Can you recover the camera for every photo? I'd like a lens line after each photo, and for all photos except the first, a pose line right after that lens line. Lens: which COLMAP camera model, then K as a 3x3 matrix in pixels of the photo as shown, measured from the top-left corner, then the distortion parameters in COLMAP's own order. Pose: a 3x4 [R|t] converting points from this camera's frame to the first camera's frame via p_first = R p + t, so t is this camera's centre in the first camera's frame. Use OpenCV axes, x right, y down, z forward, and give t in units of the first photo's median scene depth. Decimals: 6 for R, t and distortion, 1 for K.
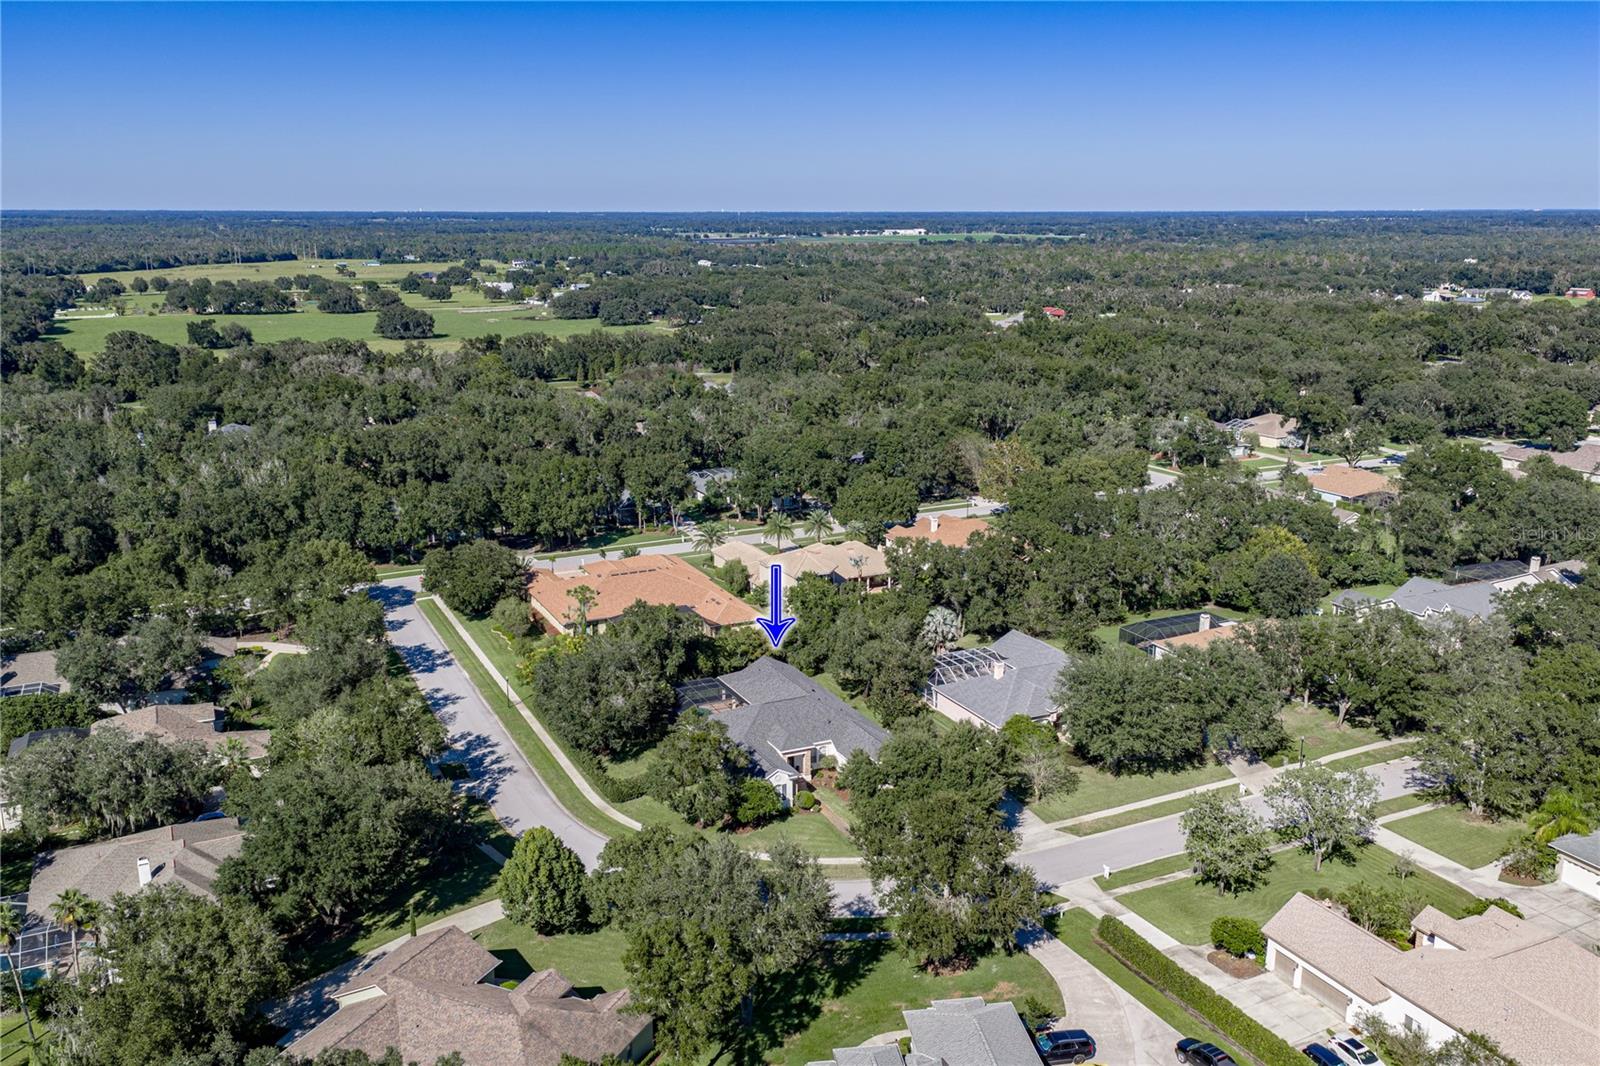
lens RADIAL K [[1317.7, 0, 800.0], [0, 1317.7, 533.0], [0, 0, 1]] dist [0.025509, -0.003389]
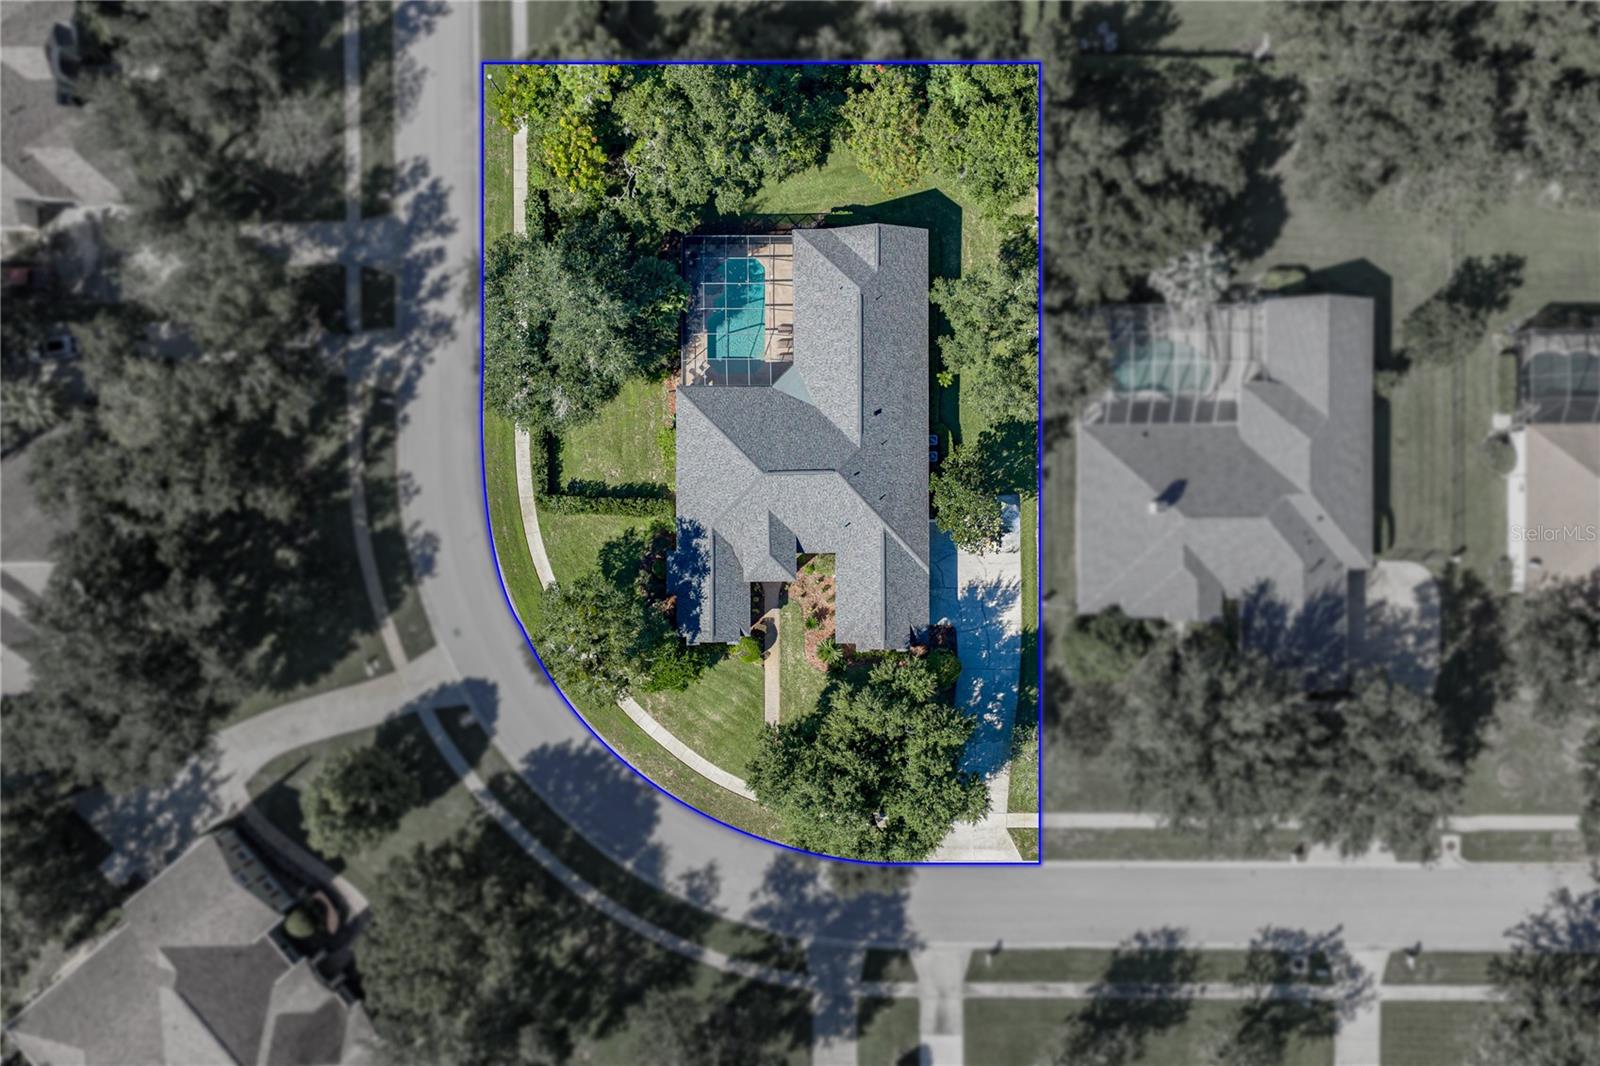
lens RADIAL K [[1317.7, 0, 800.0], [0, 1317.7, 533.0], [0, 0, 1]] dist [0.025509, -0.003389]
pose [[0.906219, 0.422786, -0.004420, 0.003605], [-0.103367, 0.231673, 0.967286, -0.304516], [0.409979, -0.876116, 0.253648, 0.470856]]
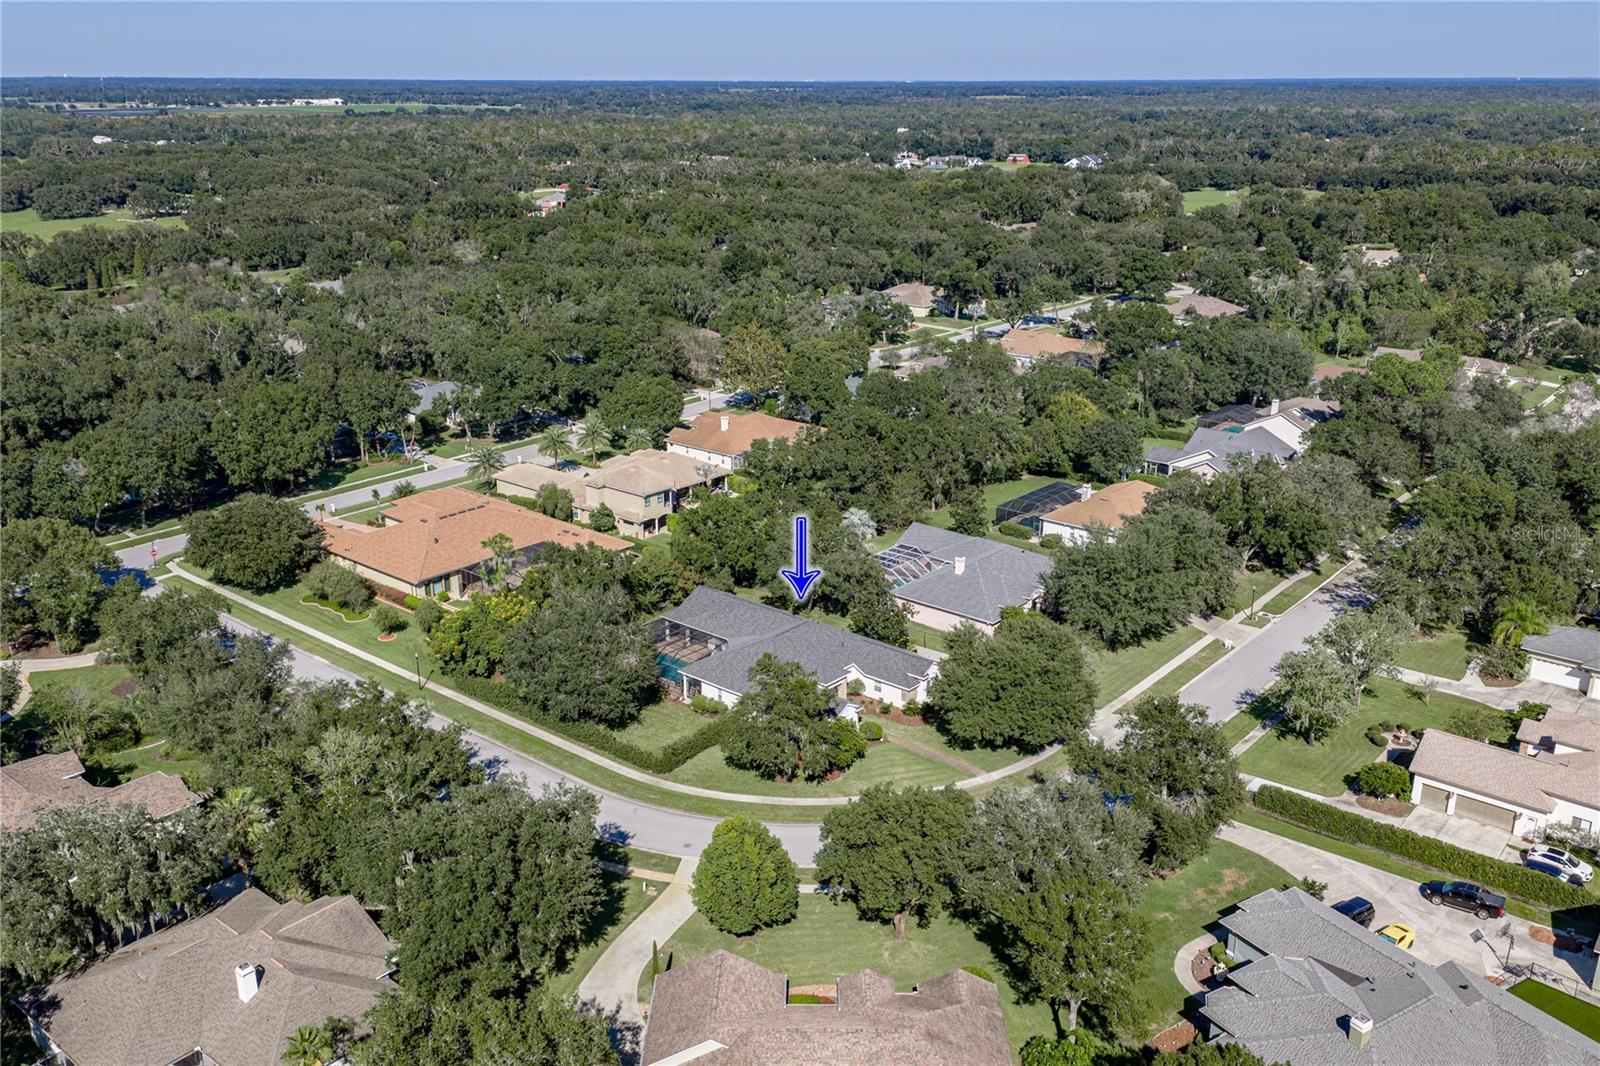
lens RADIAL K [[1343.4, 0, 800.0], [0, 1343.4, 533.0], [0, 0, 1]] dist [0.030196, 0.001335]
pose [[0.914037, -0.128601, 0.384705, -0.210097], [0.095451, 0.989971, 0.104146, -0.021544], [-0.394240, -0.058472, 0.917145, 0.083507]]
